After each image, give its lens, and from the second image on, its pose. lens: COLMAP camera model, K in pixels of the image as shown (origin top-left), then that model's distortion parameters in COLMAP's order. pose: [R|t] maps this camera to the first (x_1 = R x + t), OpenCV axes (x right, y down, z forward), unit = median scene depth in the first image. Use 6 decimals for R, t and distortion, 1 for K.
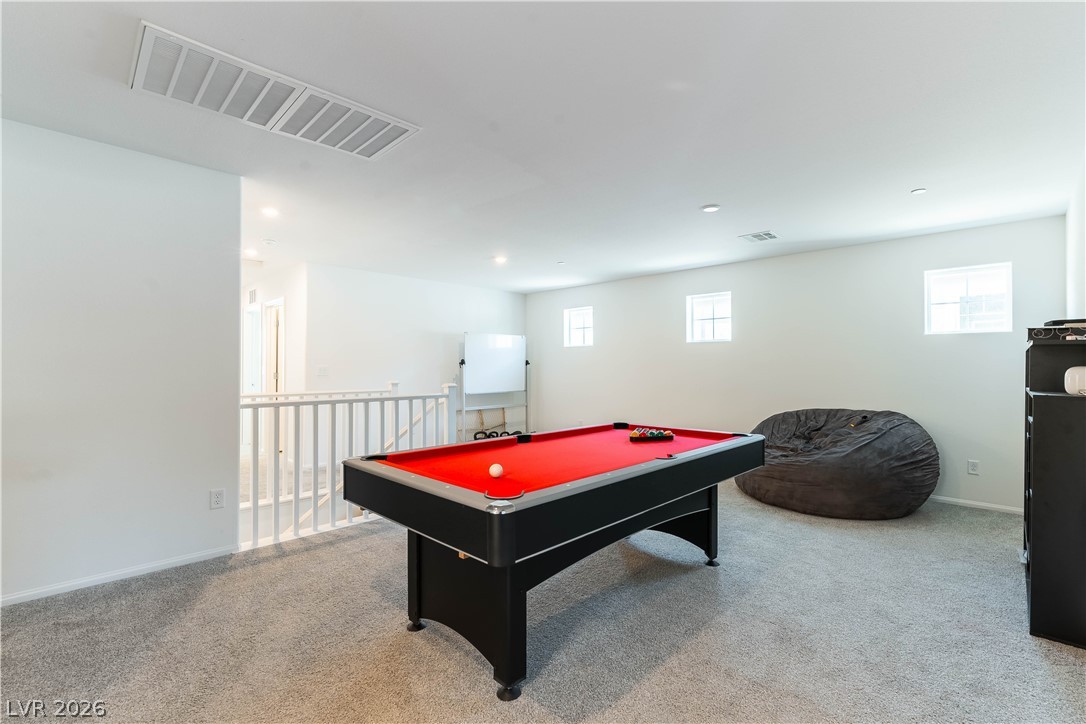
lens RADIAL K [[474.8, 0, 546.6], [0, 474.8, 369.2], [0, 0, 1]] dist [-0.000863, -0.000159]
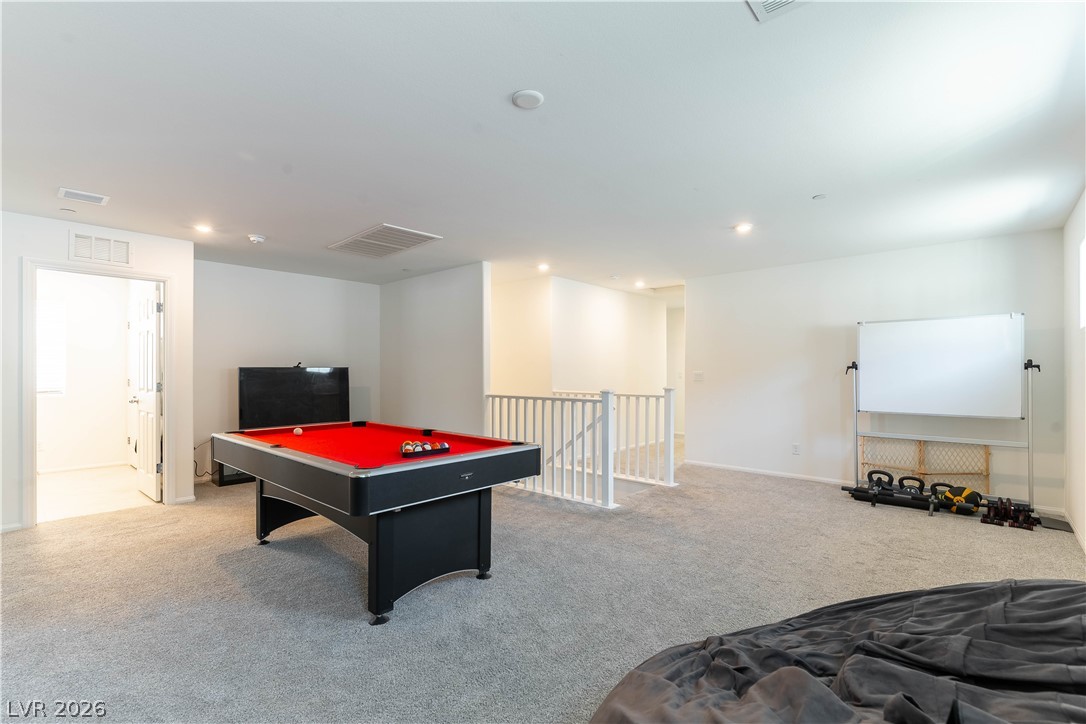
lens RADIAL K [[474.8, 0, 546.6], [0, 474.8, 369.2], [0, 0, 1]] dist [-0.000863, -0.000159]
pose [[0.065343, -0.005686, -0.997847, 0.795863], [-0.005068, 0.999969, -0.006030, -0.005782], [0.997850, 0.005451, 0.065312, 0.818063]]
